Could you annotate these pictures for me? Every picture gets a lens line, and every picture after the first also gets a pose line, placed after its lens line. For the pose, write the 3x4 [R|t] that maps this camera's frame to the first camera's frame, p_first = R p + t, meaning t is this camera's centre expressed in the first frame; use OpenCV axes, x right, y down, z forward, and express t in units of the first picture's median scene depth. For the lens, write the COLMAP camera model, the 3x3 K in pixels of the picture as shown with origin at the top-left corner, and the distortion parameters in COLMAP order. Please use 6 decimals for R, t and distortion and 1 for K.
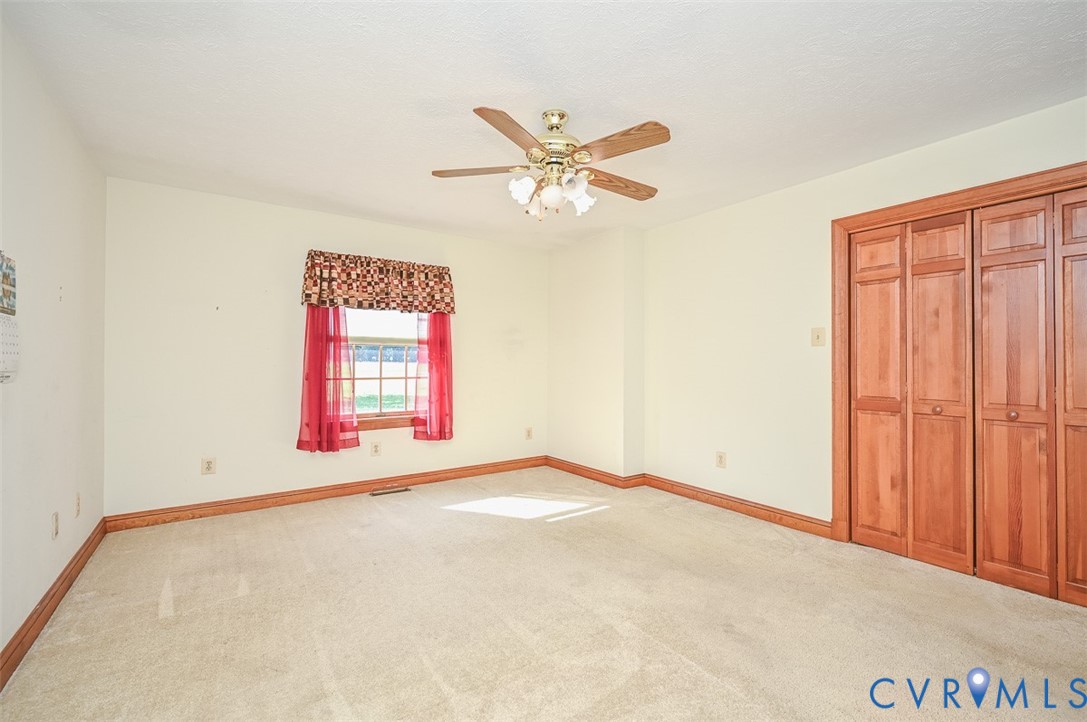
lens RADIAL K [[467.7, 0, 543.5], [0, 467.7, 361.0], [0, 0, 1]] dist [0.002205, 0.000072]
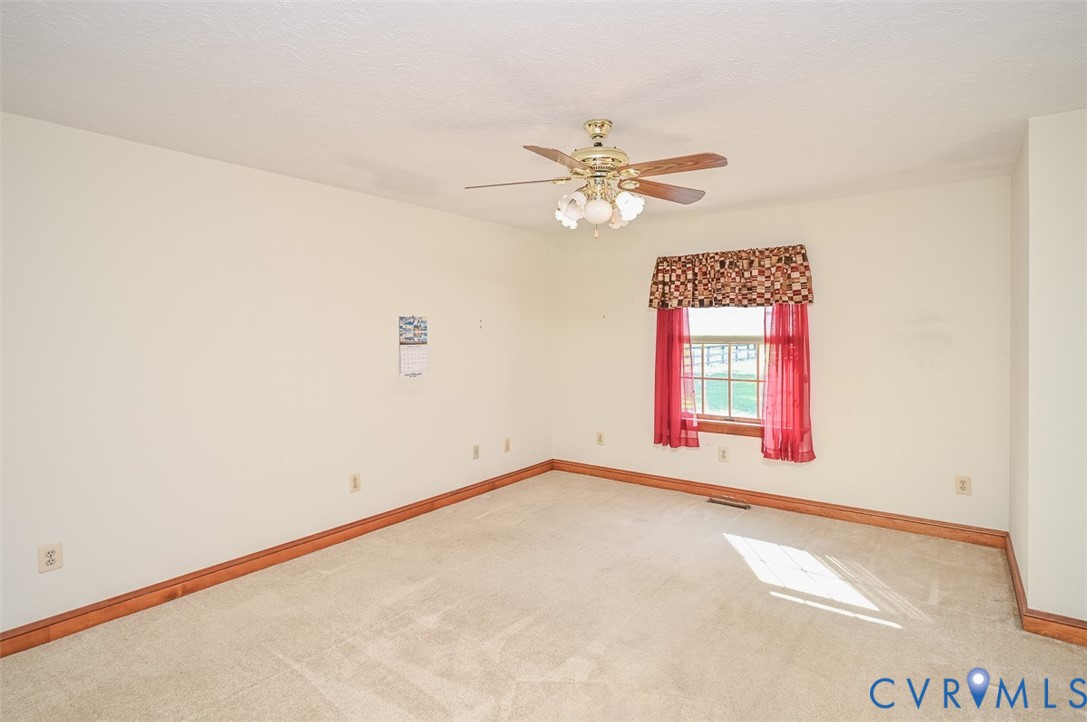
lens RADIAL K [[566.3, 0, 544.9], [0, 566.3, 329.5], [0, 0, 1]] dist [-0.001399, -0.000239]
pose [[0.314605, -0.001807, -0.949221, 0.674374], [0.011470, 0.999932, 0.001898, -0.076228], [0.949153, -0.011485, 0.314604, 0.336958]]
